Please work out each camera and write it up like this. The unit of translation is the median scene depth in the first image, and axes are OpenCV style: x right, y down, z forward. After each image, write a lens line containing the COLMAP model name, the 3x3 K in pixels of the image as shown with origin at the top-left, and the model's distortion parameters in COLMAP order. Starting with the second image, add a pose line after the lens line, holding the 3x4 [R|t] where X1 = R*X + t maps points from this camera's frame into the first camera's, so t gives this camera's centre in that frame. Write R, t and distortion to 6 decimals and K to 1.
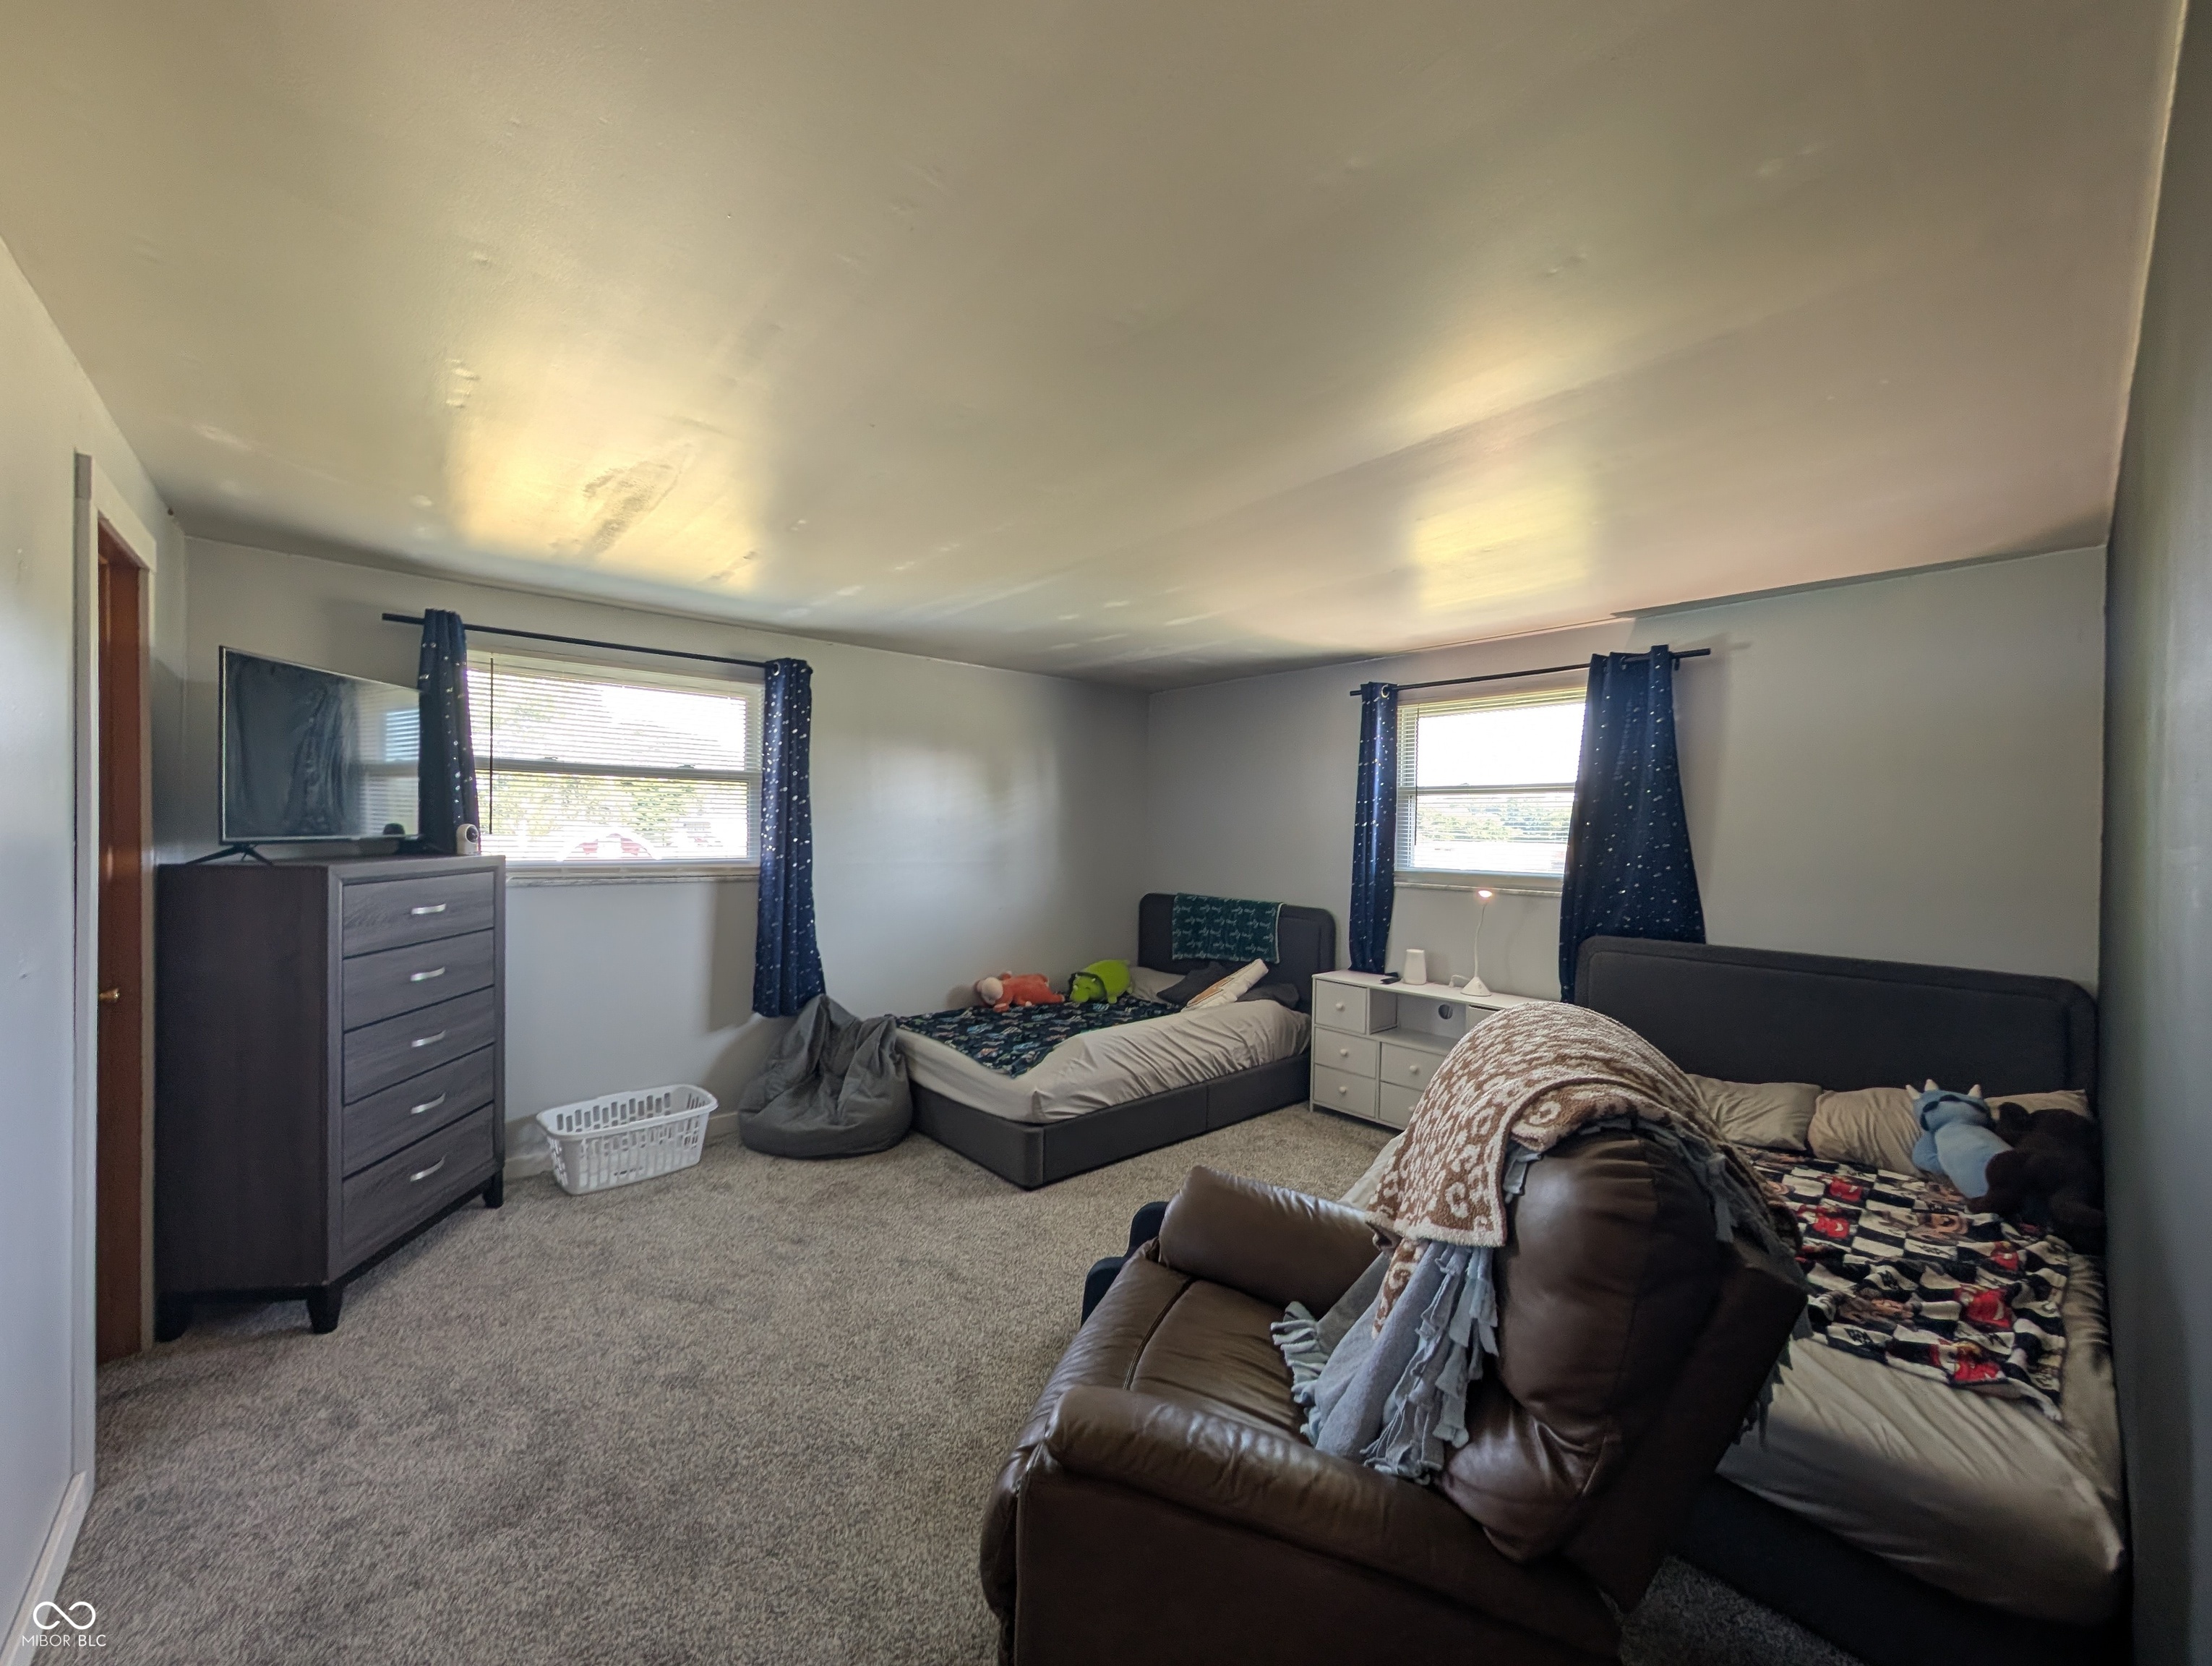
lens RADIAL K [[837.7, 0, 1120.7], [0, 837.7, 830.0], [0, 0, 1]] dist [-0.001490, -0.000026]
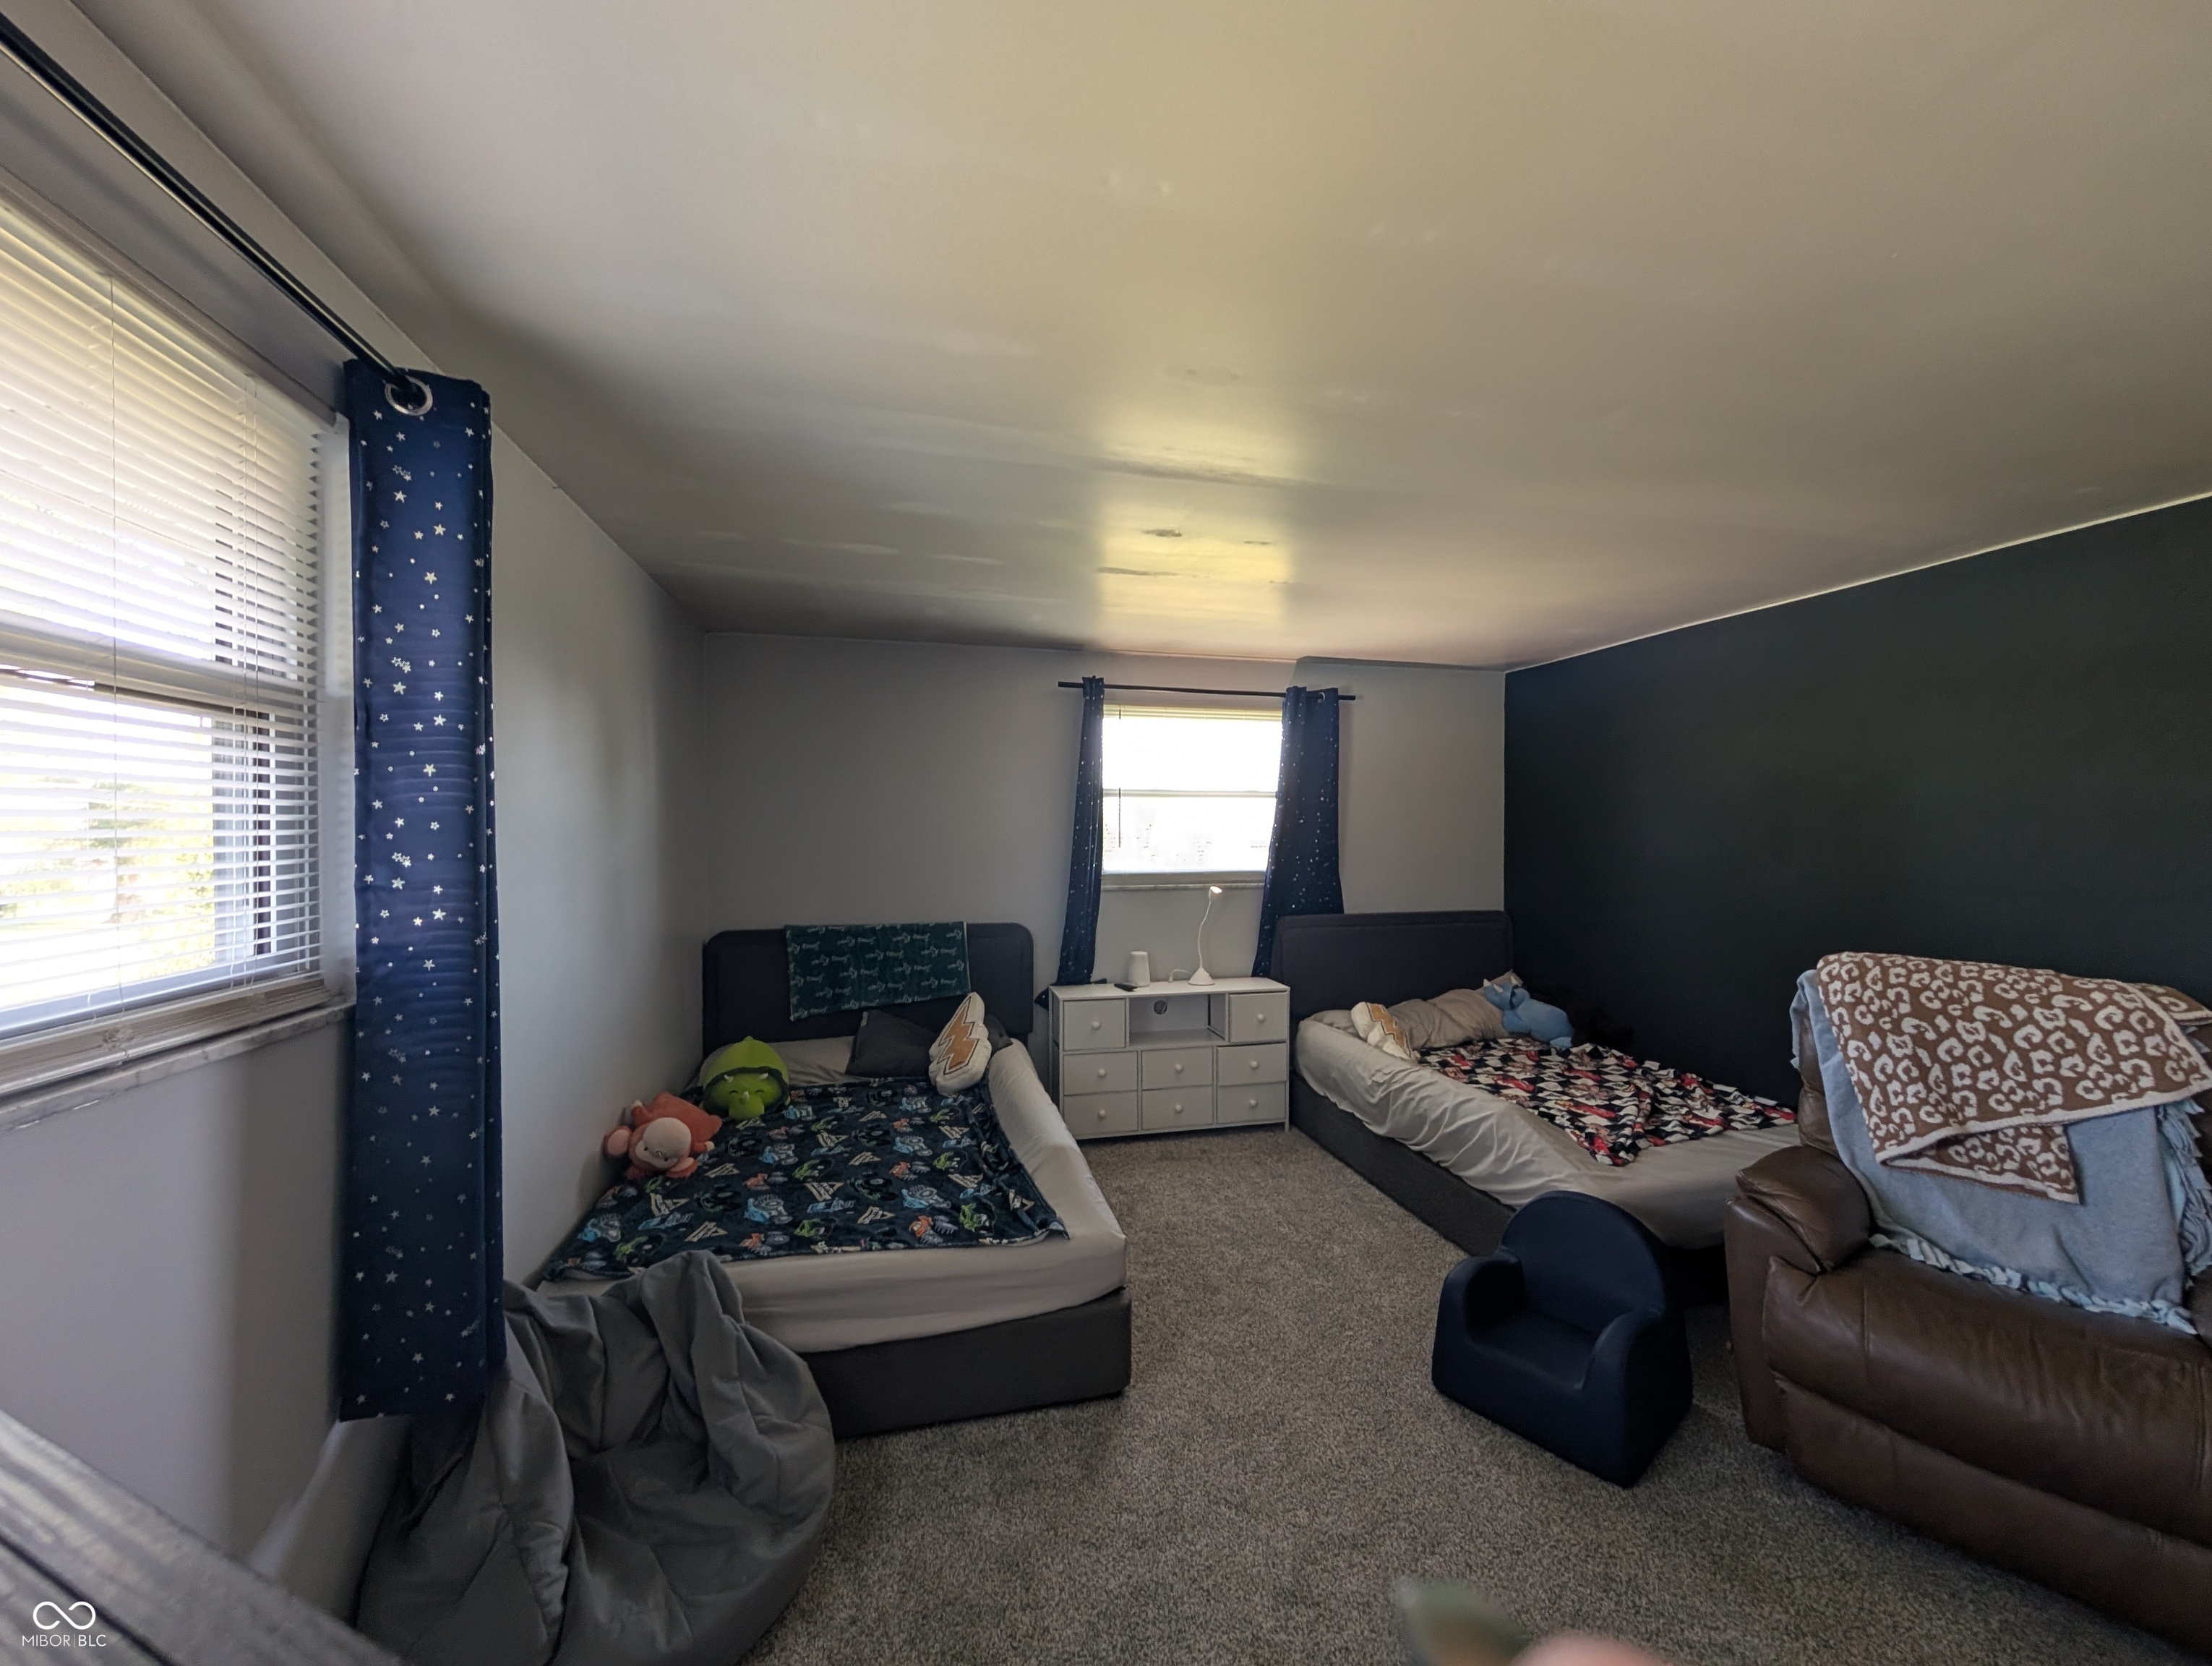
lens RADIAL K [[837.7, 0, 1109.7], [0, 837.7, 827.9], [0, 0, 1]] dist [-0.001490, -0.000026]
pose [[0.491426, -0.015098, 0.870789, -0.524192], [0.010173, 0.999881, 0.011595, -0.016586], [-0.870860, 0.003161, 0.491521, 0.525470]]
